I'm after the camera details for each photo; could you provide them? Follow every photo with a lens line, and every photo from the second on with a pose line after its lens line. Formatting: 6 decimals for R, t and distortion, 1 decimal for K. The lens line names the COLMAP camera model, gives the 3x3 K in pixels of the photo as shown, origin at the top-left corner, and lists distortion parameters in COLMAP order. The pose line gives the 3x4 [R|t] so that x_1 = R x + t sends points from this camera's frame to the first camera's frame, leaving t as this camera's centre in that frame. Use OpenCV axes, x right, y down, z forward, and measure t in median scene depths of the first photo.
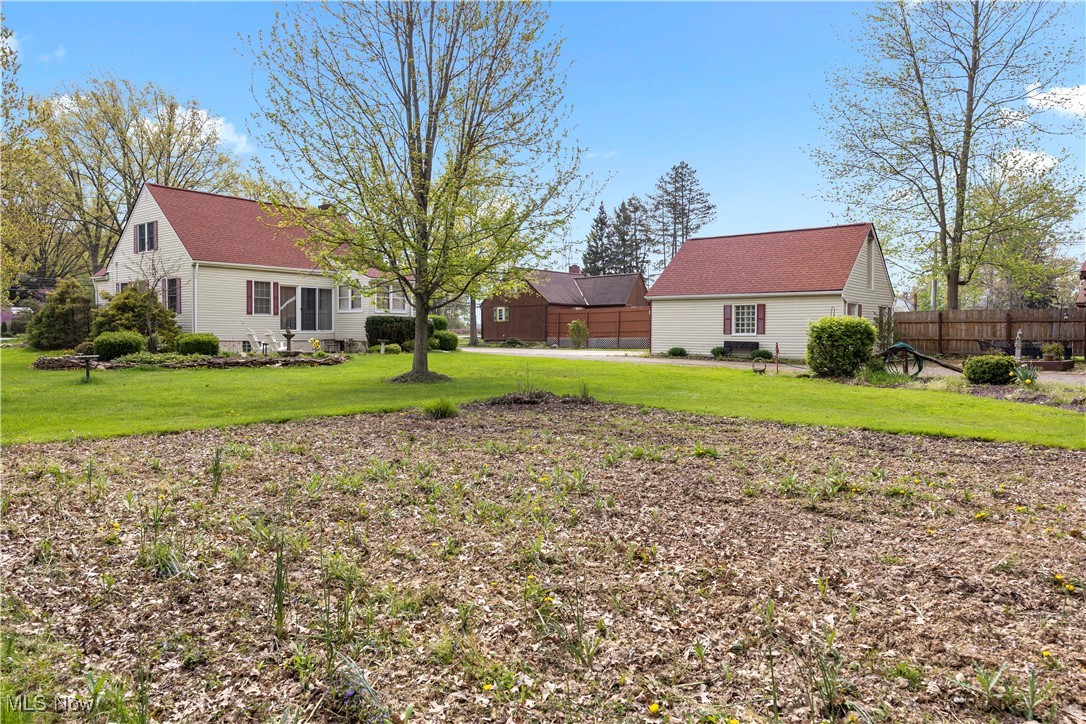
lens RADIAL K [[697.4, 0, 551.8], [0, 697.4, 357.7], [0, 0, 1]] dist [-0.031763, 0.000167]
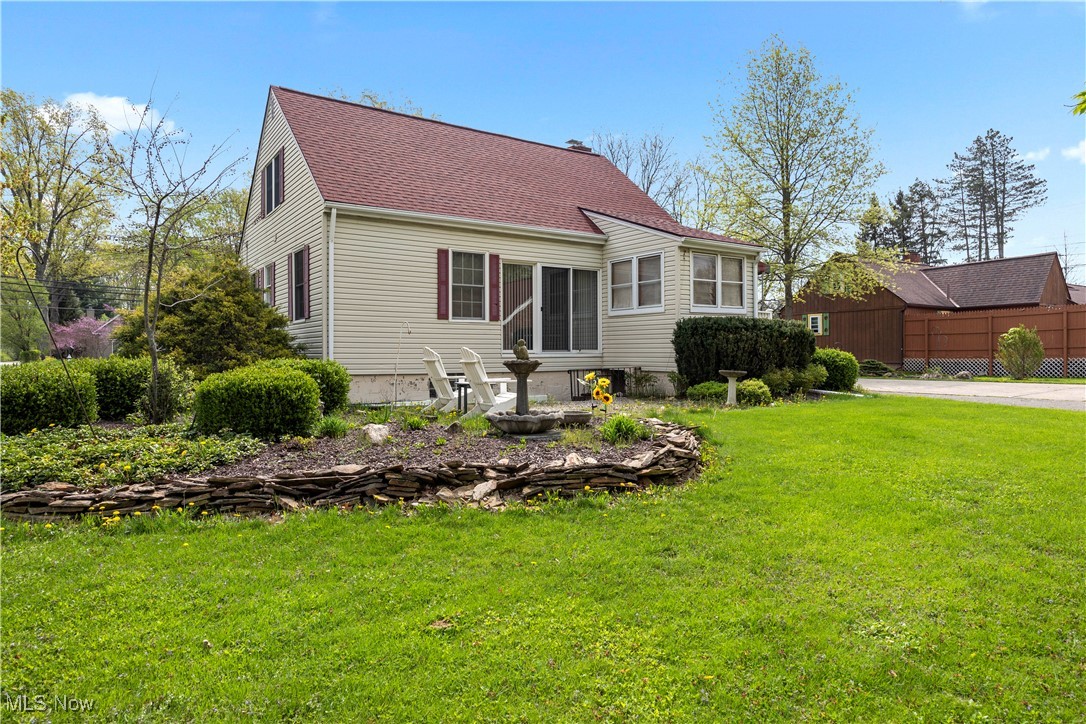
lens RADIAL K [[670.2, 0, 545.6], [0, 670.2, 358.4], [0, 0, 1]] dist [0.001167, 0.000401]
pose [[0.949676, -0.011371, -0.313026, -0.207033], [0.002176, 0.999556, -0.029707, -0.019620], [0.313225, 0.027530, 0.949280, 0.541003]]
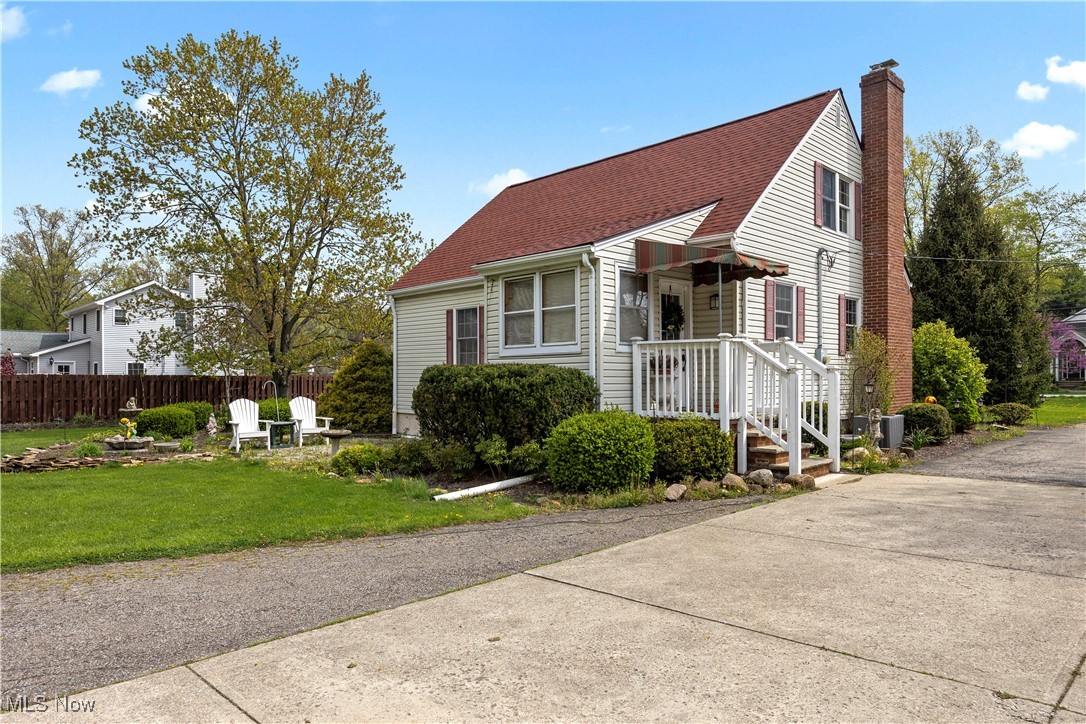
lens RADIAL K [[707.0, 0, 544.6], [0, 707.0, 365.8], [0, 0, 1]] dist [0.001938, 0.000104]
pose [[-0.128758, -0.028518, -0.991266, 0.114913], [-0.034324, 0.999116, -0.024285, -0.051377], [0.991082, 0.030897, -0.129623, 1.079814]]
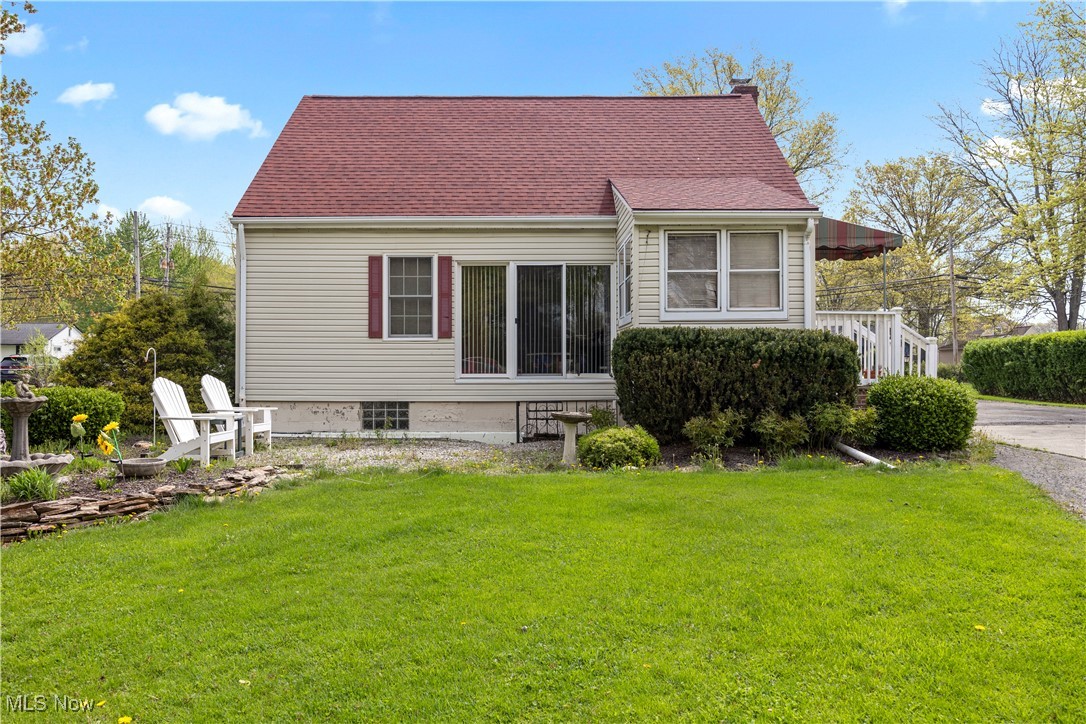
lens RADIAL K [[772.5, 0, 540.1], [0, 772.5, 360.5], [0, 0, 1]] dist [-0.000137, 0.000012]
pose [[0.616338, -0.013502, -0.787366, -0.009975], [-0.018143, 0.999344, -0.031340, -0.034042], [0.787273, 0.033601, 0.615689, 0.744324]]
